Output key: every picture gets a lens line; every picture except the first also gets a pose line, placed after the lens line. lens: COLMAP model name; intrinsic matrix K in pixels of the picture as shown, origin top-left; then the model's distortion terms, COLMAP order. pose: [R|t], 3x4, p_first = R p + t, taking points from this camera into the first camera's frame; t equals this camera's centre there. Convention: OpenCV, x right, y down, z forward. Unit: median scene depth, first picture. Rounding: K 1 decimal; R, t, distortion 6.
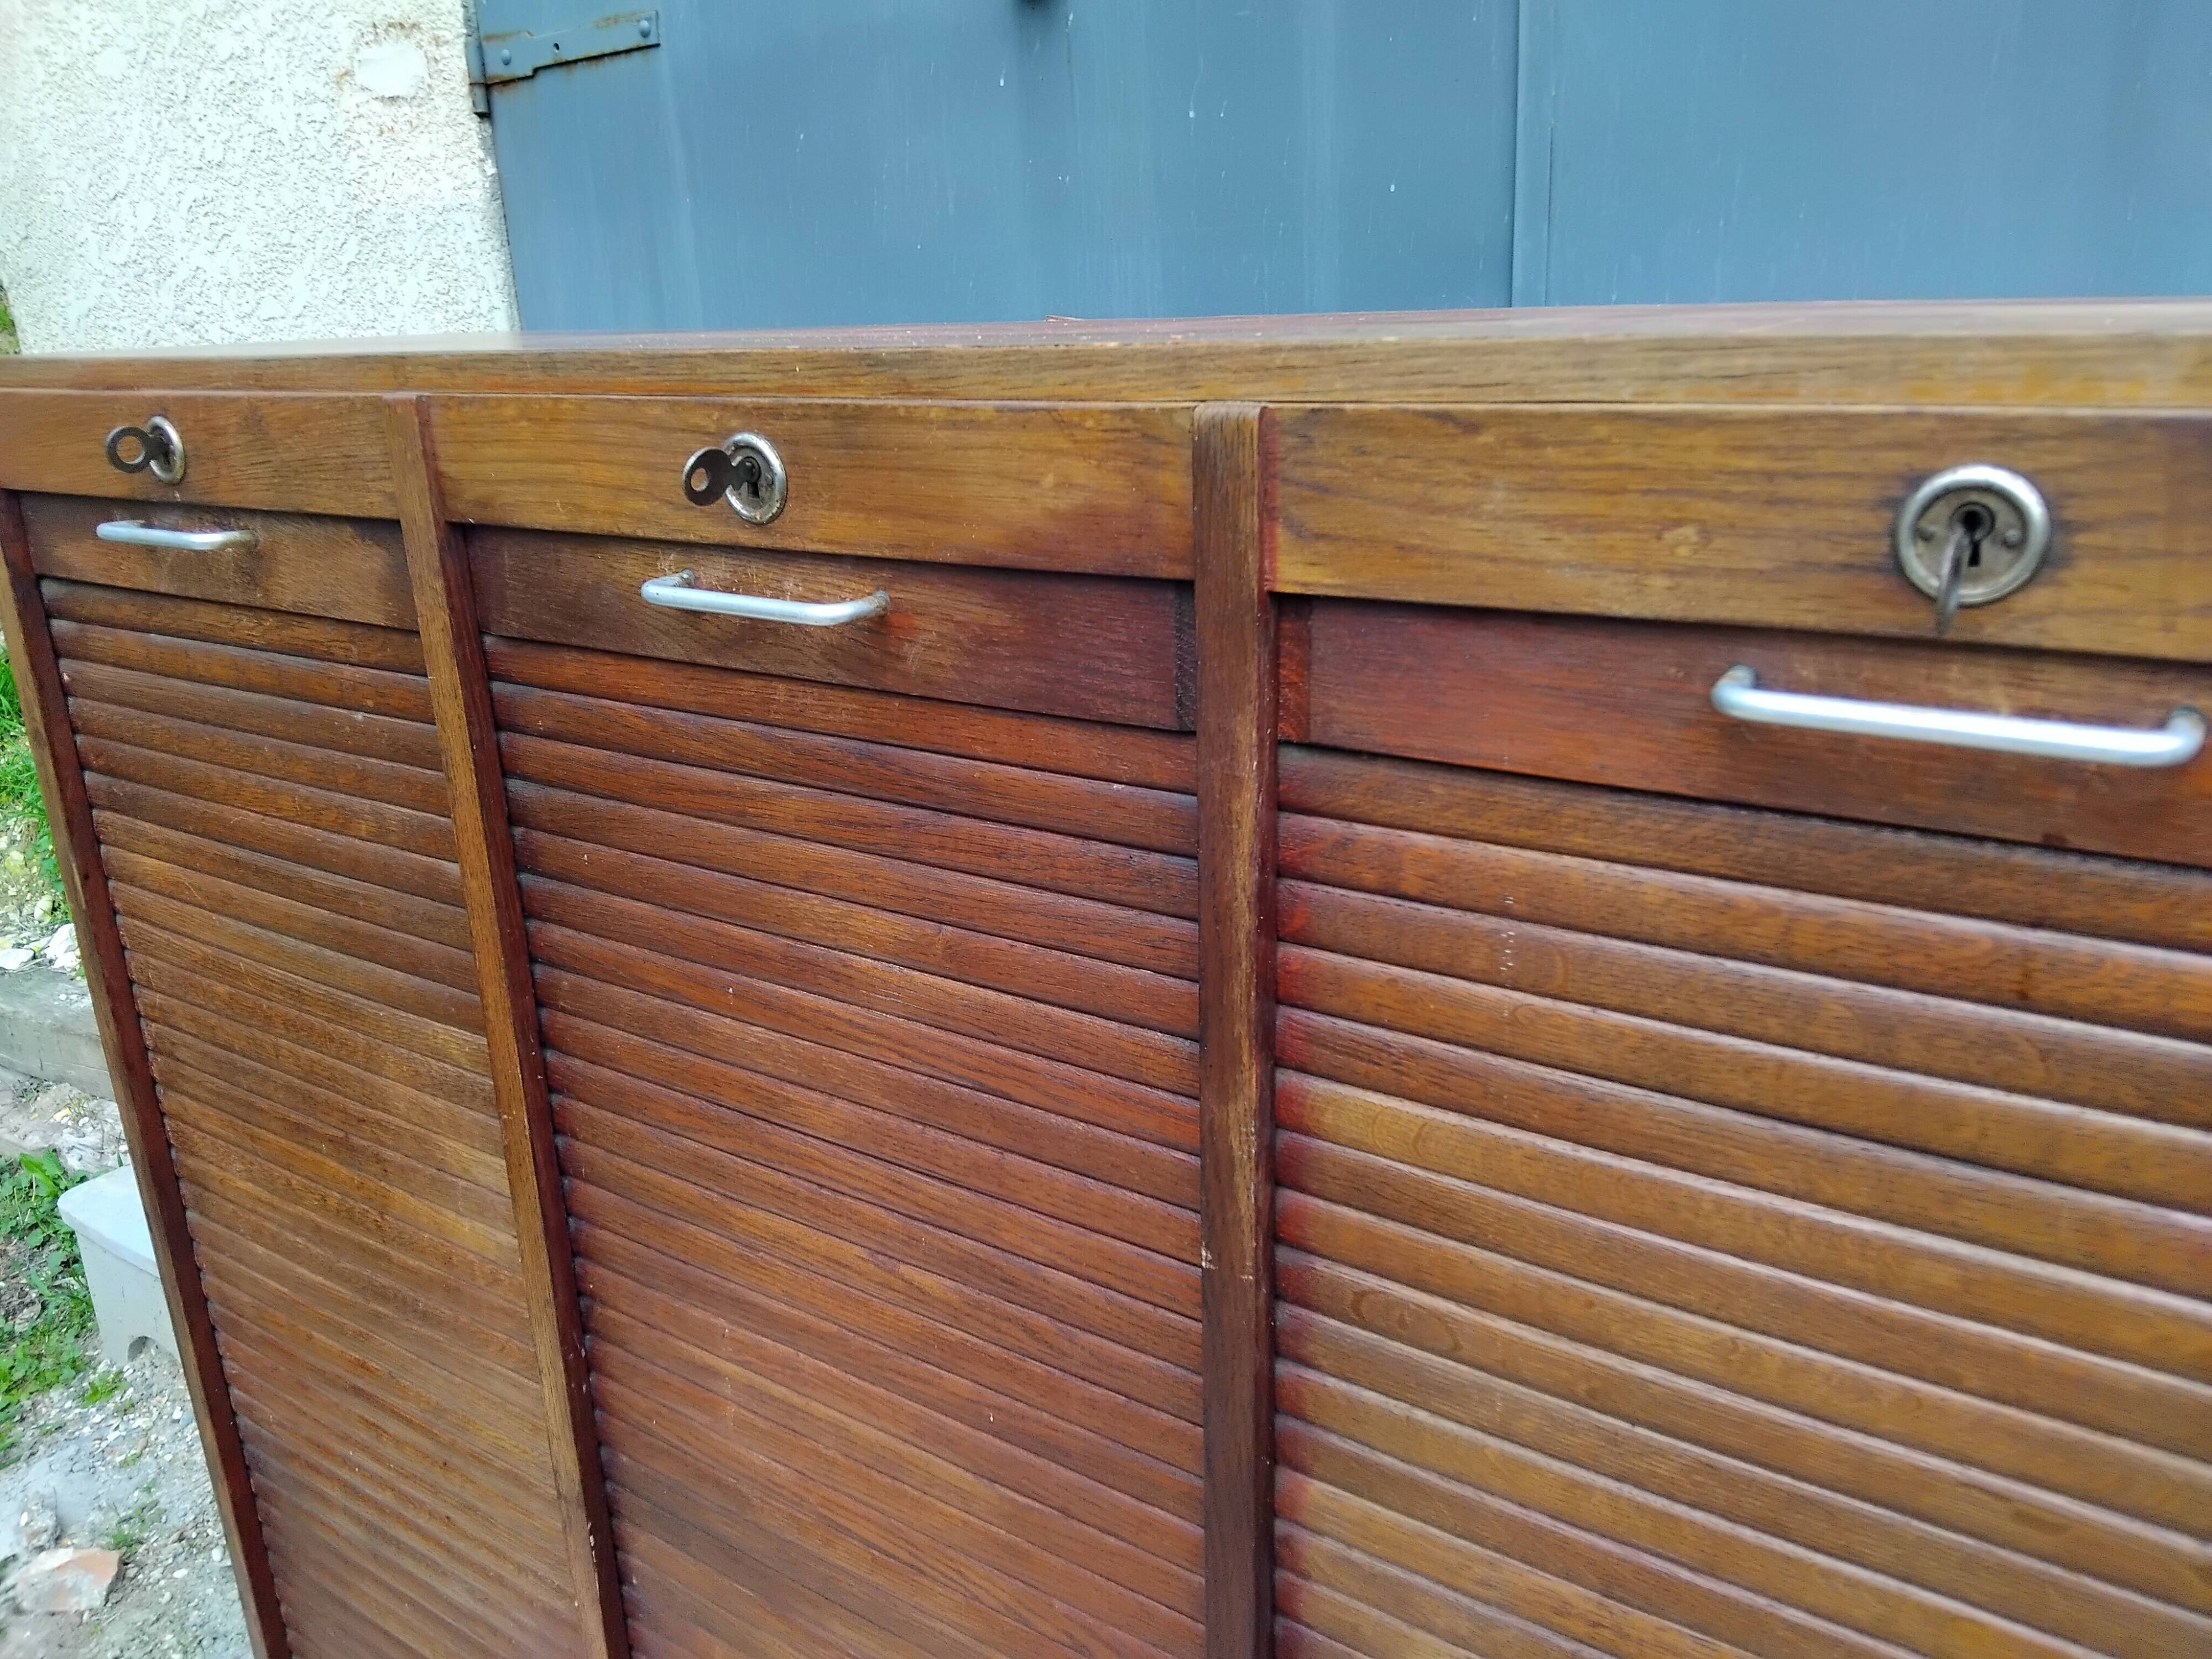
lens RADIAL K [[1668.5, 0, 1132.9], [0, 1668.5, 779.2], [0, 0, 1]] dist [0.032877, -0.064270]
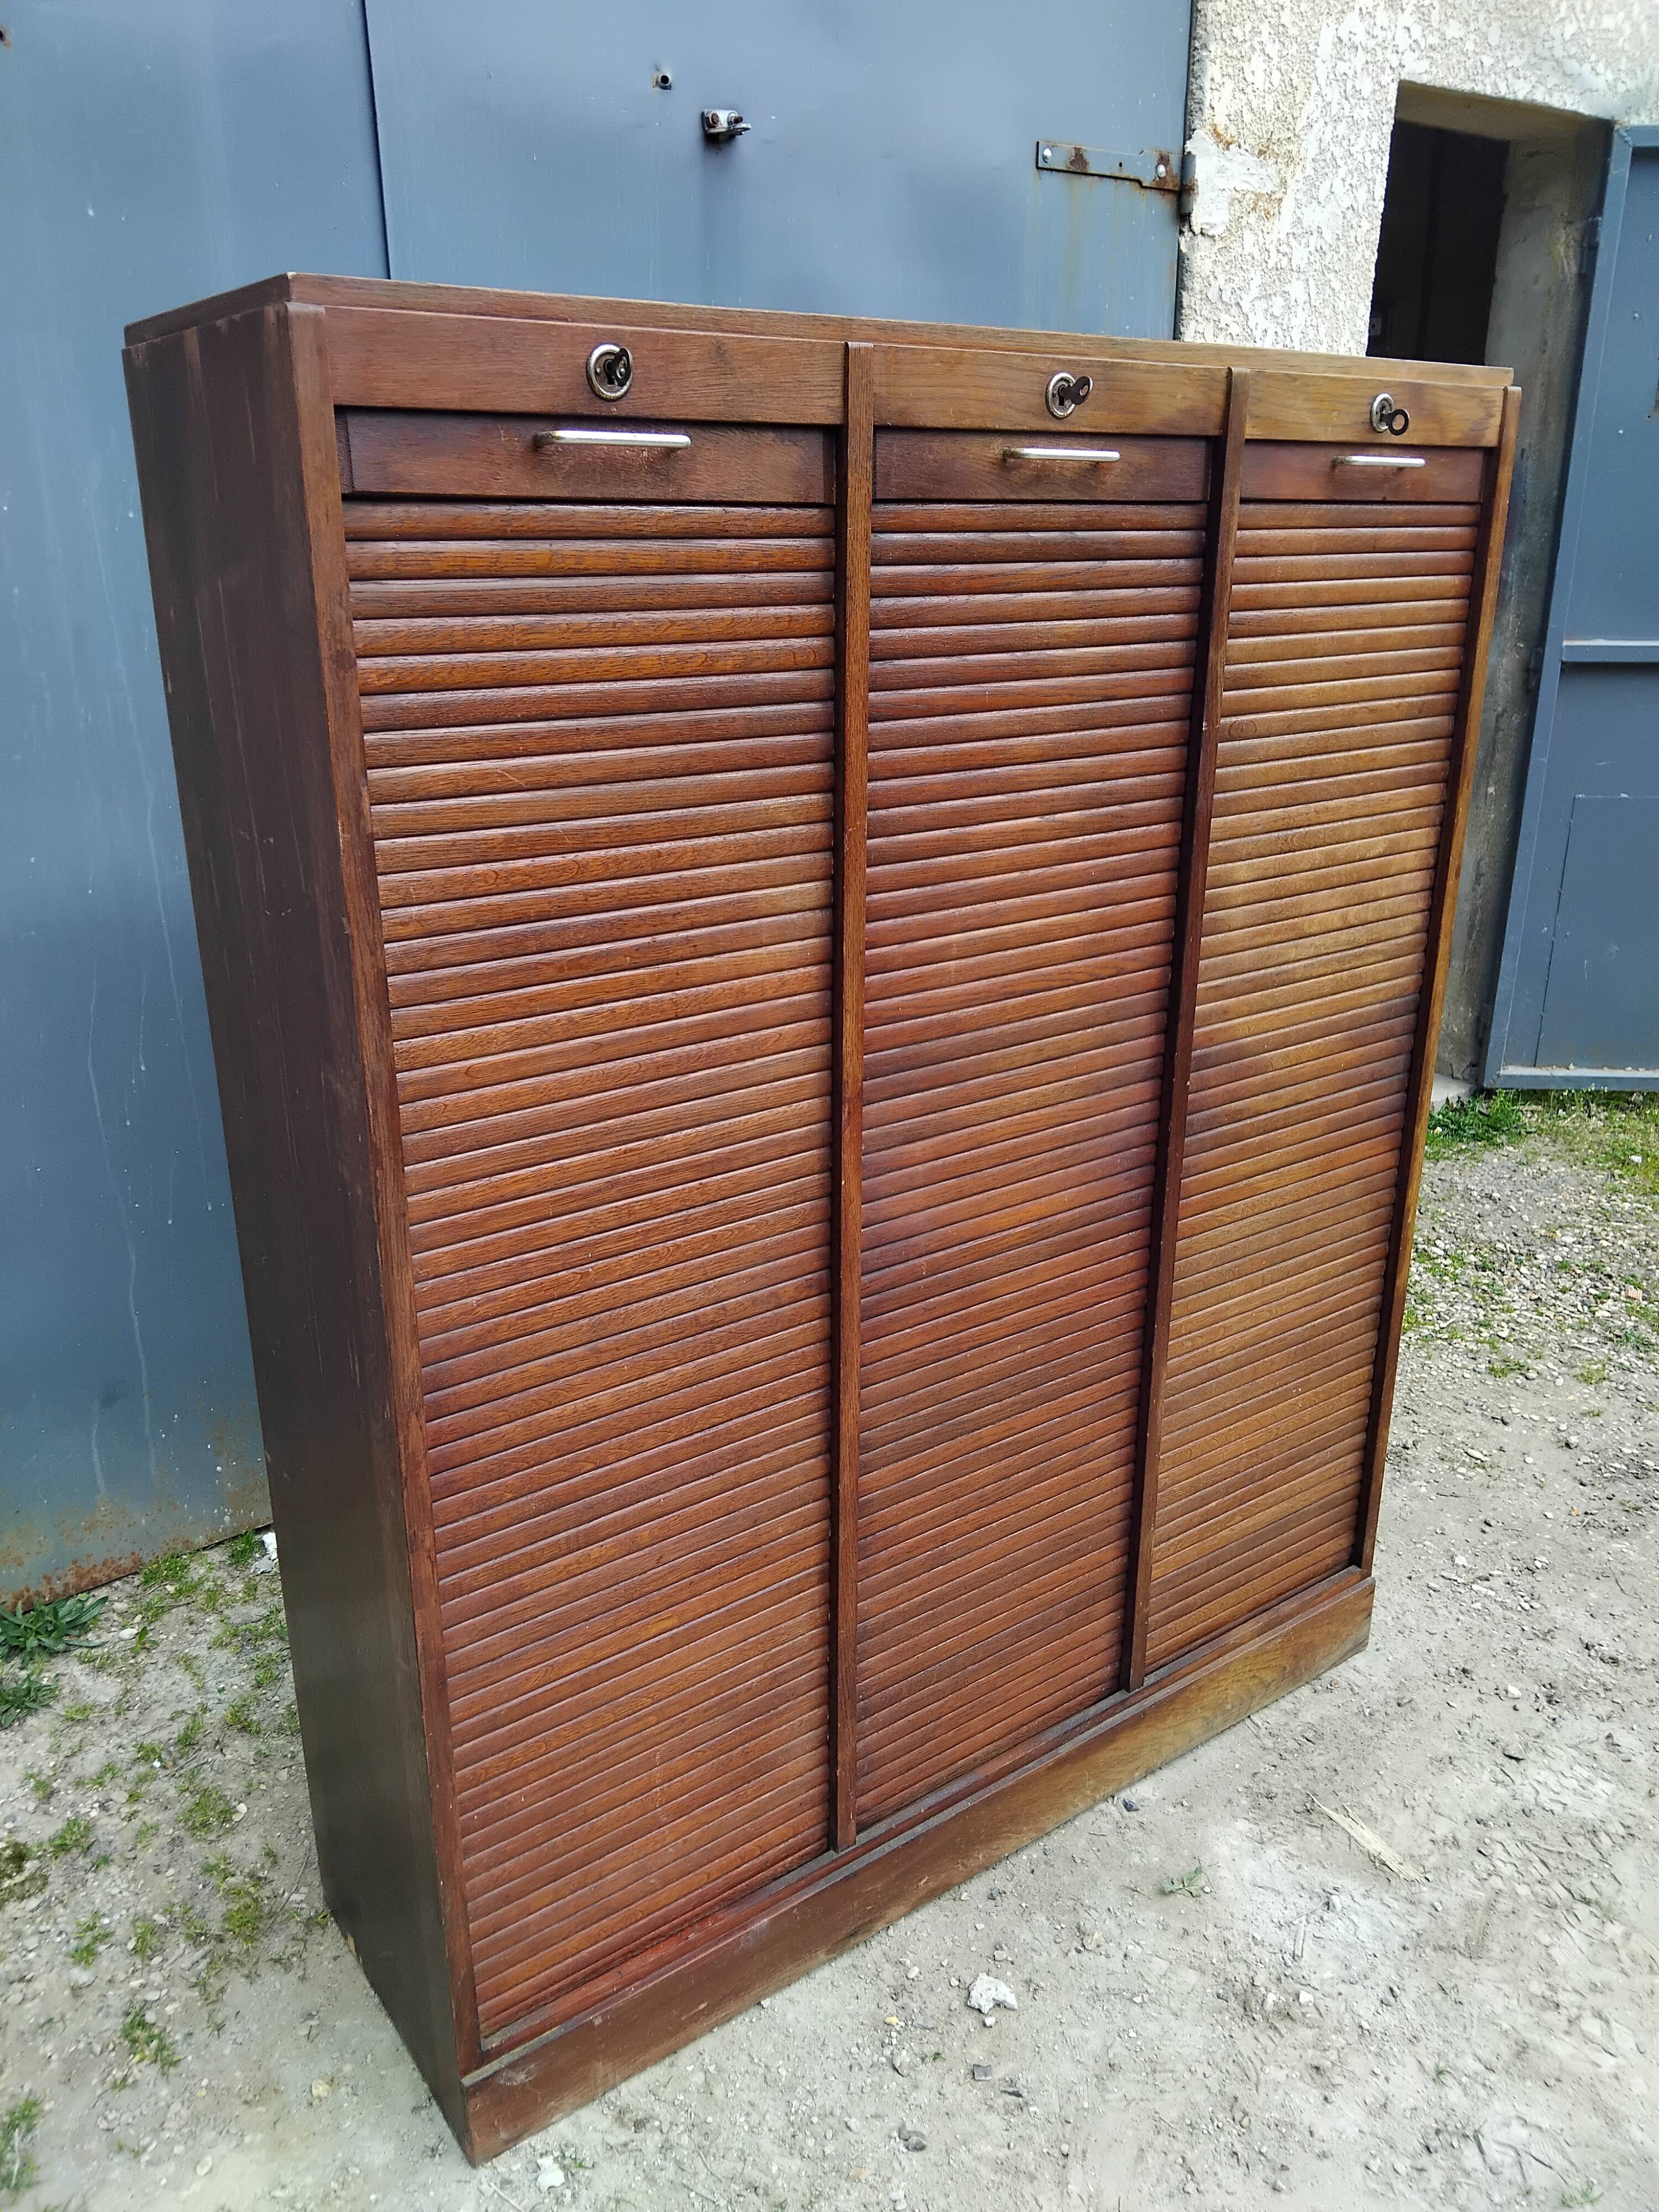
lens RADIAL K [[1668.5, 0, 840.7], [0, 1668.5, 1099.4], [0, 0, 1]] dist [0.032877, -0.064270]
pose [[0.352759, -0.281066, 0.892504, -2.382115], [0.254132, 0.946747, 0.197704, 0.169823], [-0.900543, 0.157072, 0.405402, 0.497657]]
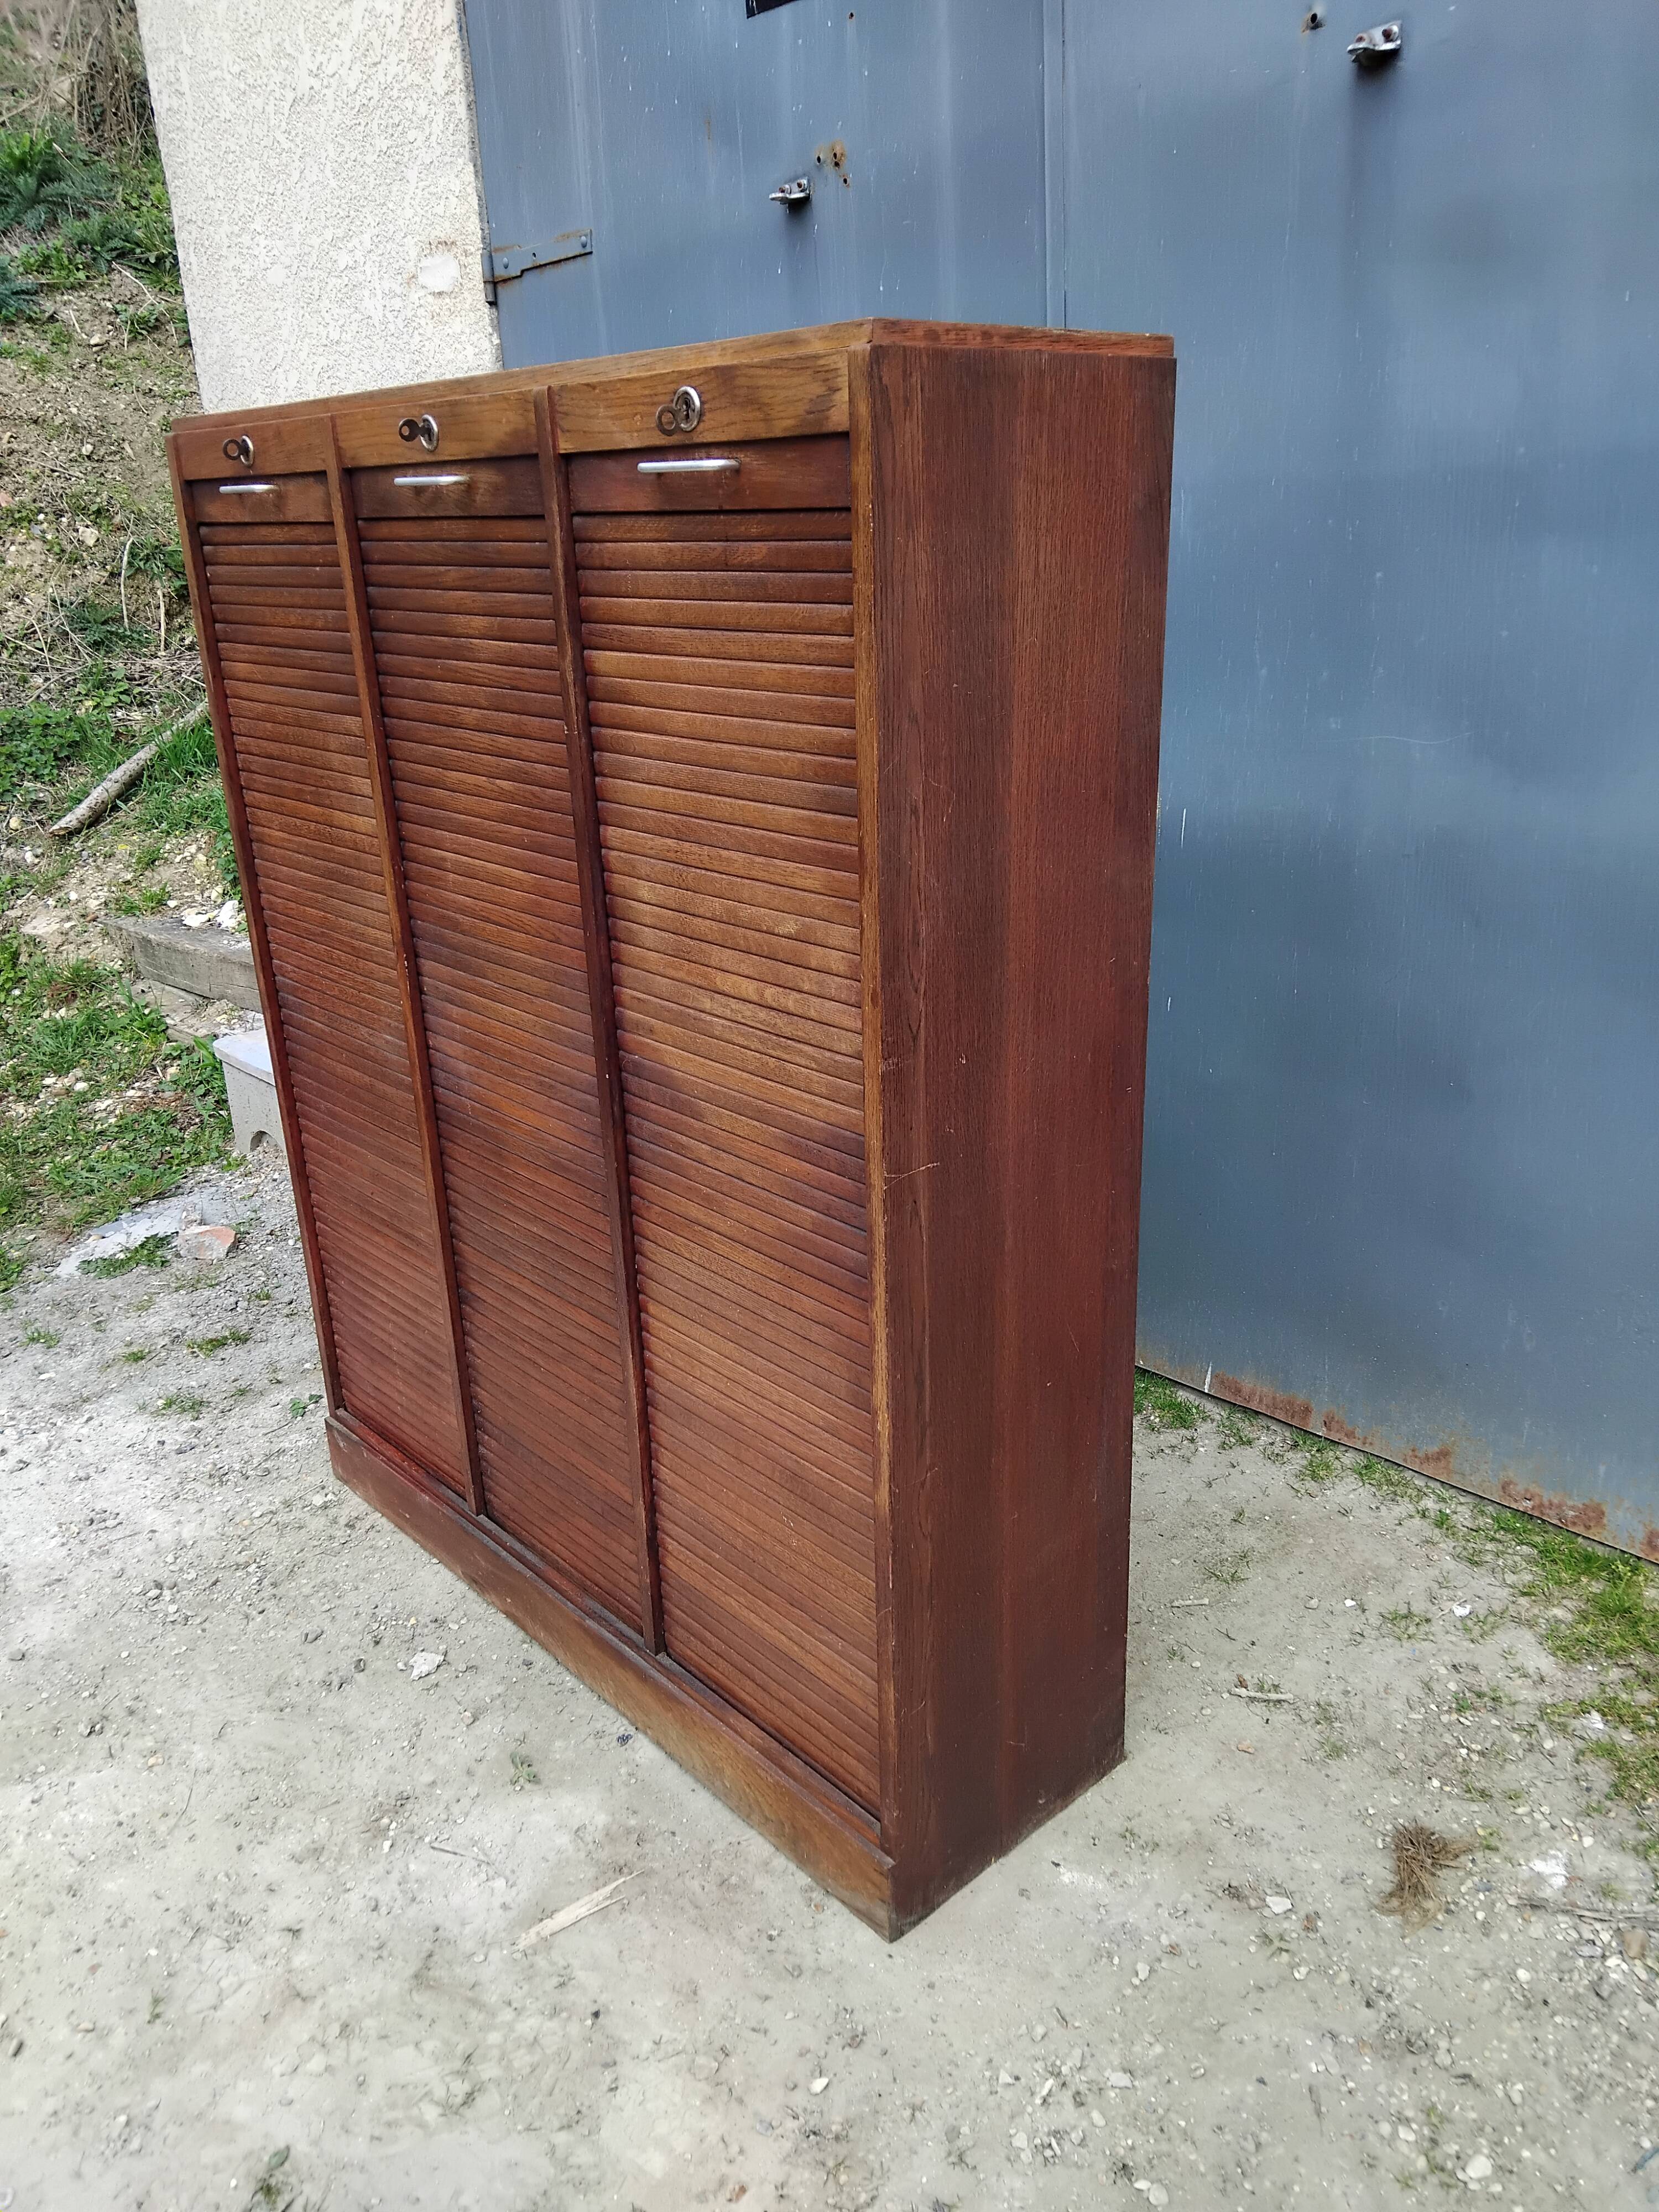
lens RADIAL K [[1668.5, 0, 828.5], [0, 1668.5, 1095.7], [0, 0, 1]] dist [0.032877, -0.064270]
pose [[0.969045, 0.080232, -0.233484, 1.037604], [-0.064437, 0.995135, 0.074523, 0.596916], [0.238327, -0.057172, 0.969501, -1.417043]]
